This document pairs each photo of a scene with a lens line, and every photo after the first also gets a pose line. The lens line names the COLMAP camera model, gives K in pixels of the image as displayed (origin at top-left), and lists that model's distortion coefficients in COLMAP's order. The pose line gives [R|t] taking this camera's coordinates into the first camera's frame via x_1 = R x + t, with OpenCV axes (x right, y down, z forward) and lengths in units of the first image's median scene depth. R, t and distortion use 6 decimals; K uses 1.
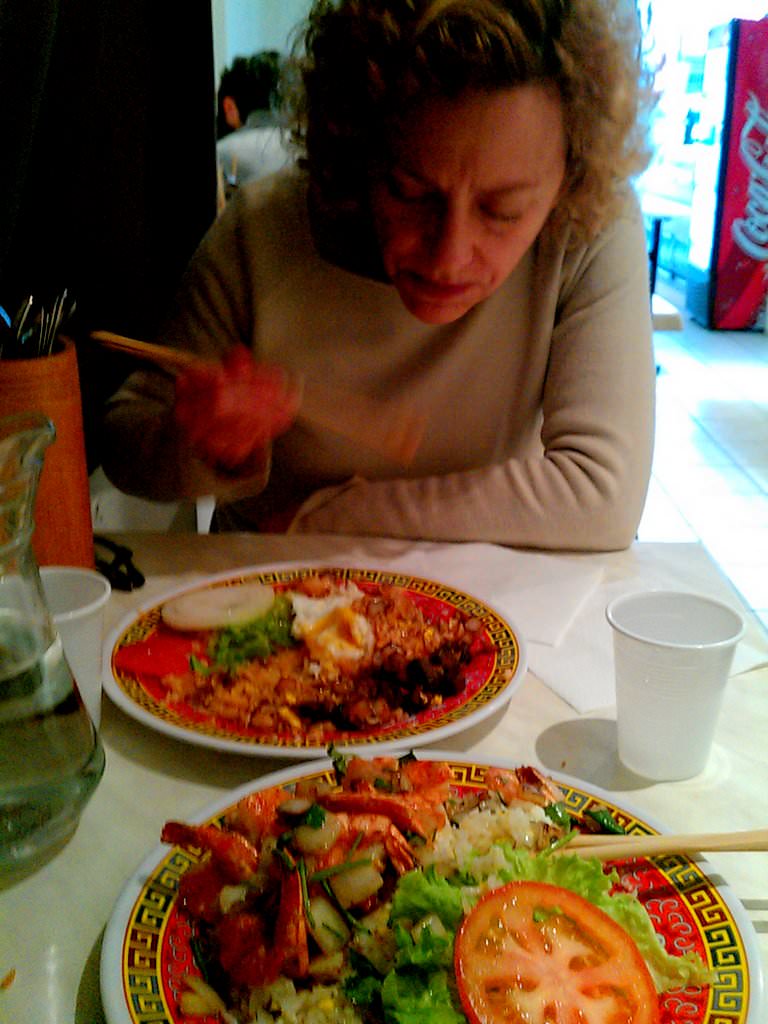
lens RADIAL K [[1149.4, 0, 384.0], [0, 1149.4, 512.0], [0, 0, 1]] dist [0.005987, -0.179371]
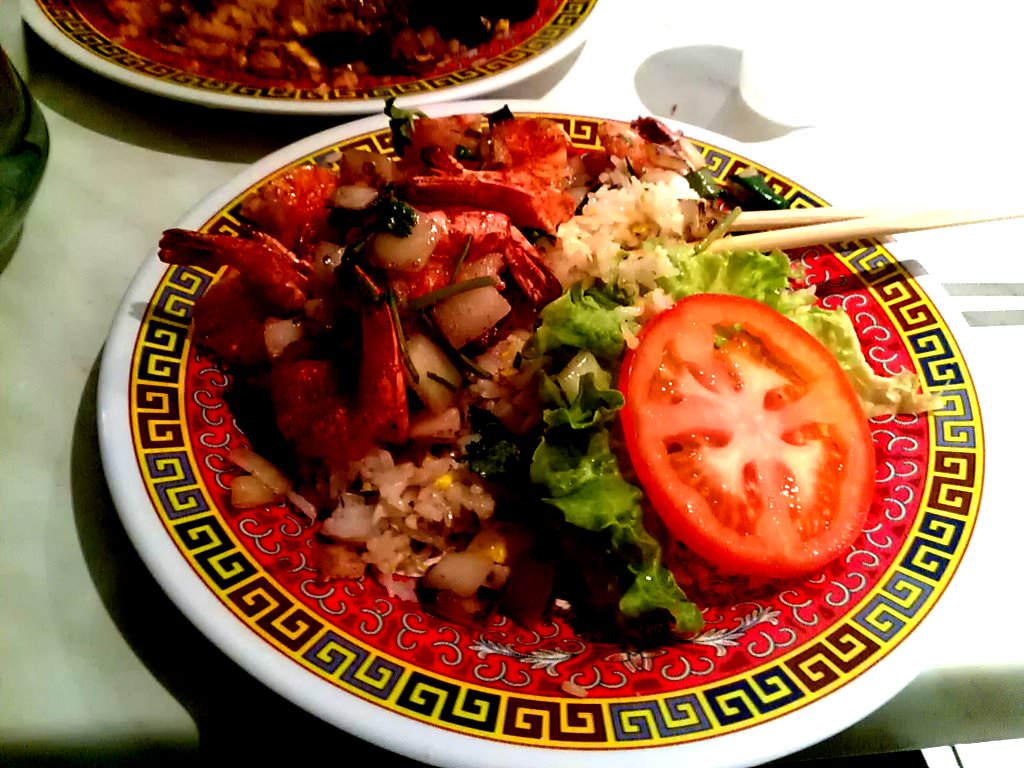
lens RADIAL K [[1149.4, 0, 512.0], [0, 1149.4, 384.0], [0, 0, 1]] dist [0.005987, -0.179371]
pose [[0.986980, -0.068903, 0.145335, -0.096007], [-0.005858, 0.887595, 0.460587, 0.041198], [-0.160734, -0.455442, 0.875635, 0.350431]]
